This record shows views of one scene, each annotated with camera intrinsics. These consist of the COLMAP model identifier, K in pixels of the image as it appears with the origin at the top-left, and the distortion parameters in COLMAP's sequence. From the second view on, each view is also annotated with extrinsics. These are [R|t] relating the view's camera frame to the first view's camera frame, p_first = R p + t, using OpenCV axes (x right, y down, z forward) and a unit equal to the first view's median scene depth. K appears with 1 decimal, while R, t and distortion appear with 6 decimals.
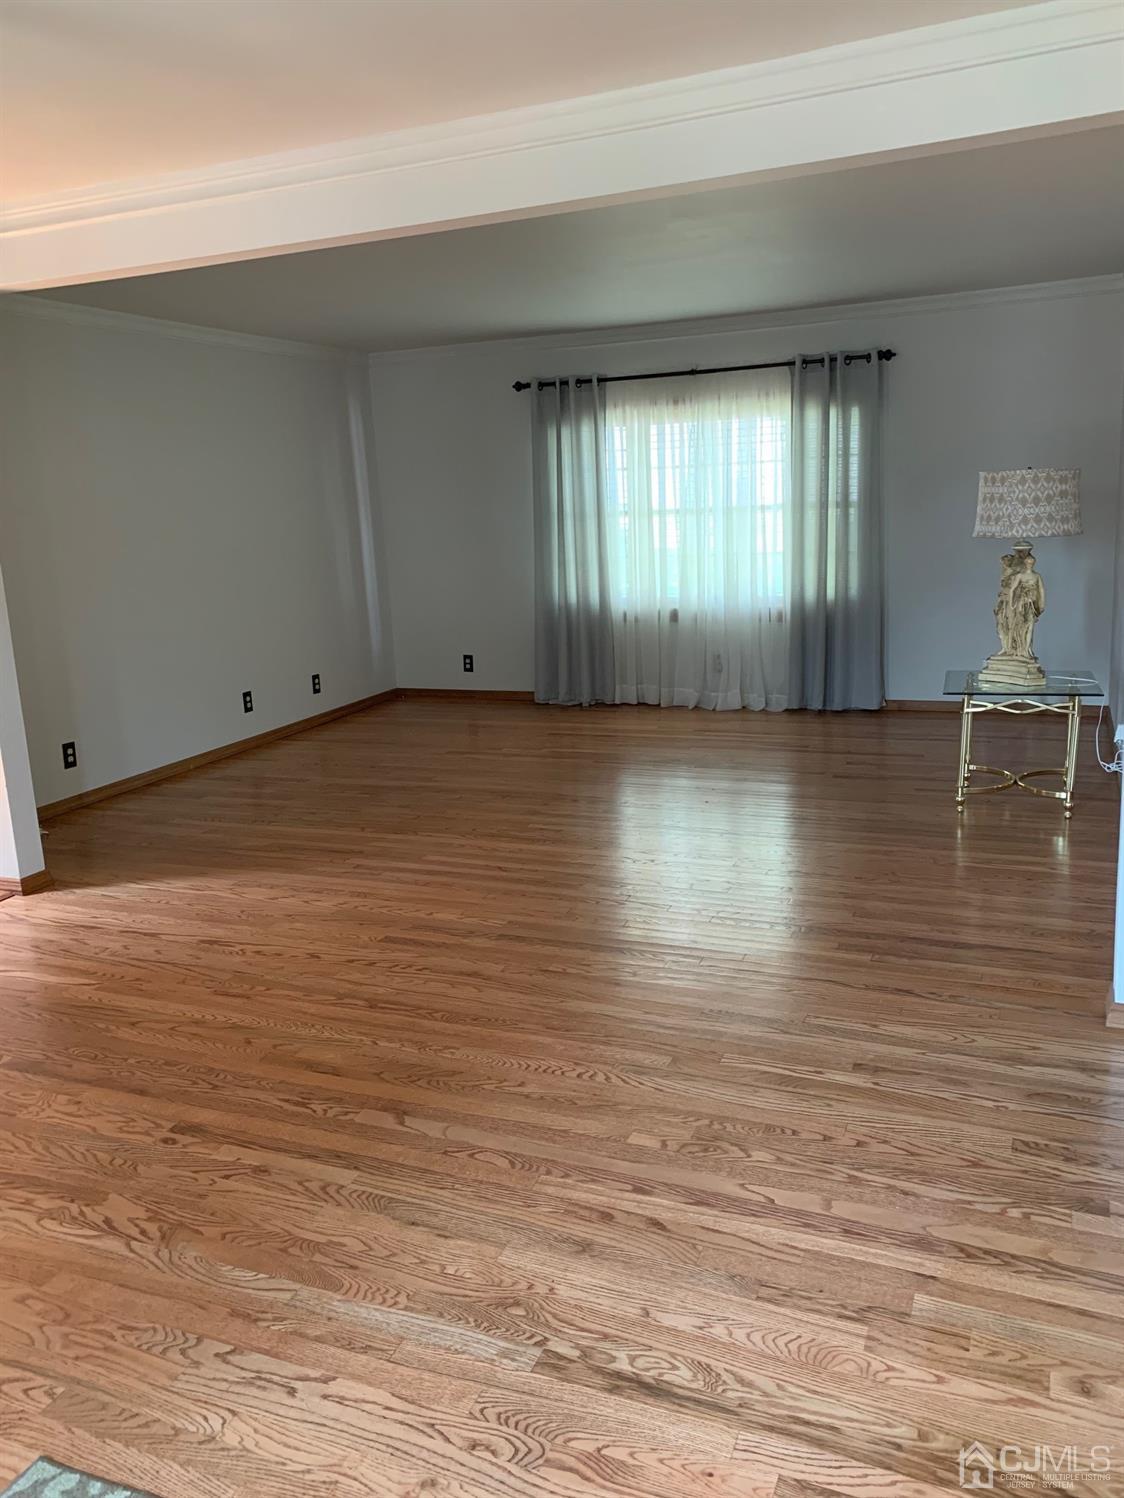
lens RADIAL K [[1131.0, 0, 563.4], [0, 1131.0, 749.3], [0, 0, 1]] dist [0.021087, -0.018628]
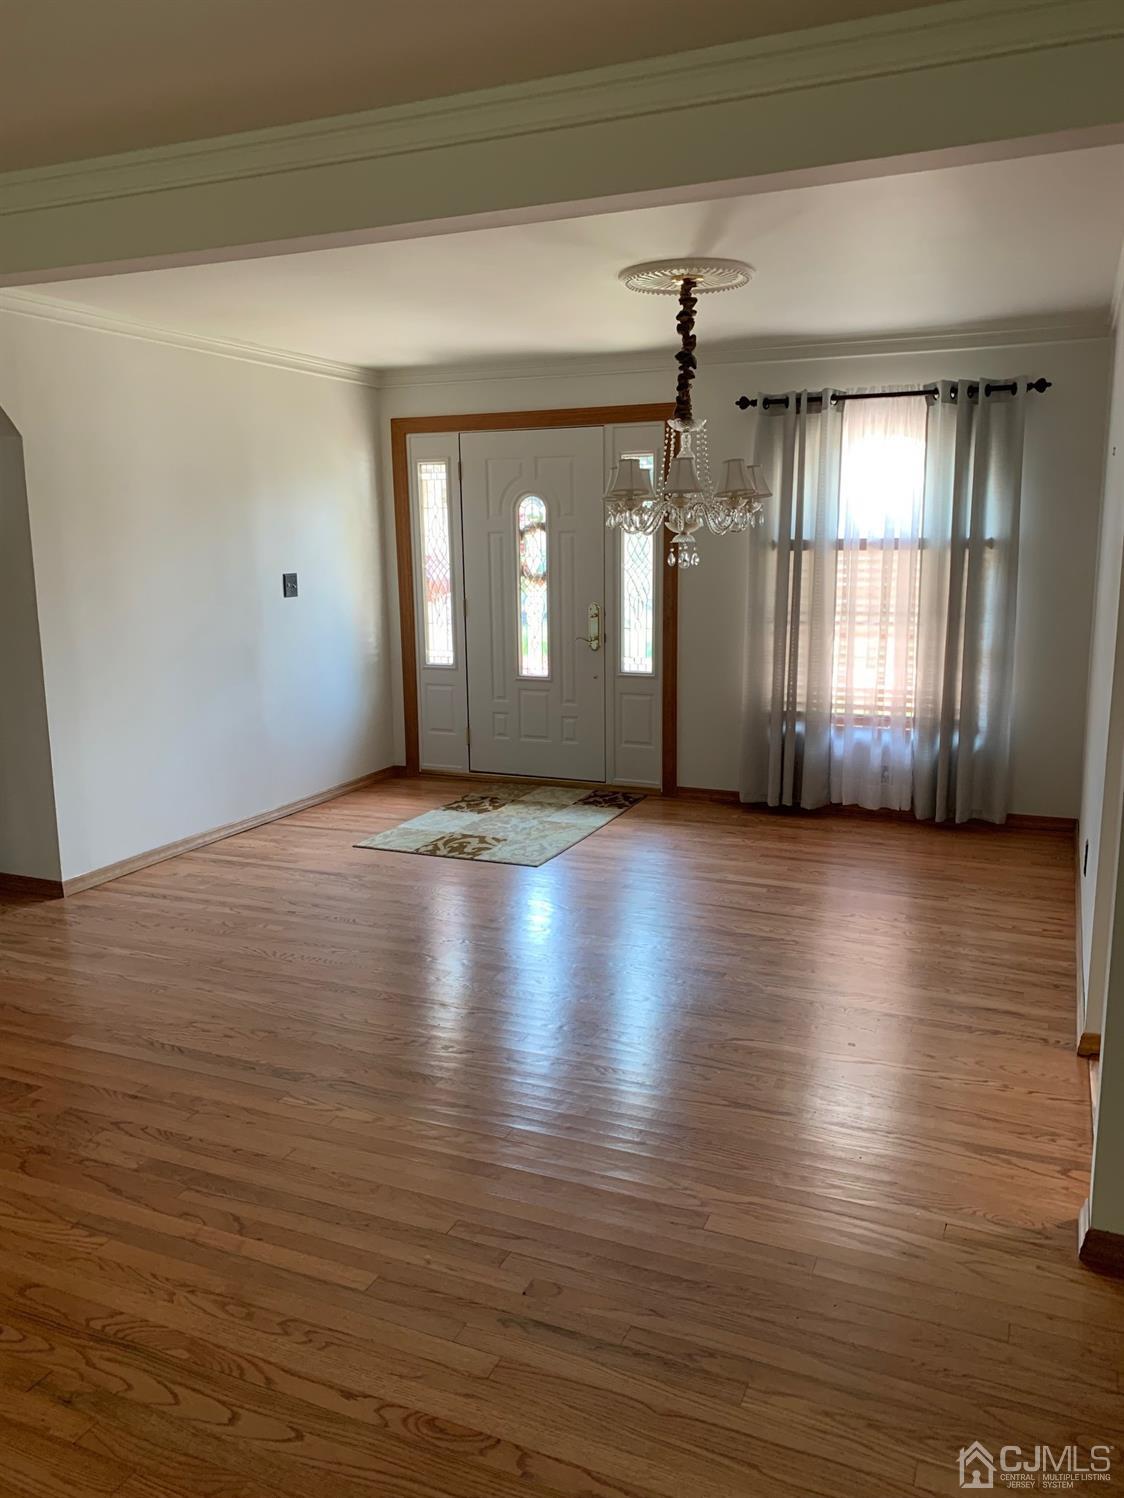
lens RADIAL K [[1131.0, 0, 562.3], [0, 1131.0, 749.4], [0, 0, 1]] dist [0.021087, -0.018628]
pose [[-0.998503, 0.050491, 0.021026, -0.469280], [0.054686, 0.915249, 0.399160, -0.643764], [0.000910, 0.399713, -0.916640, 2.792770]]
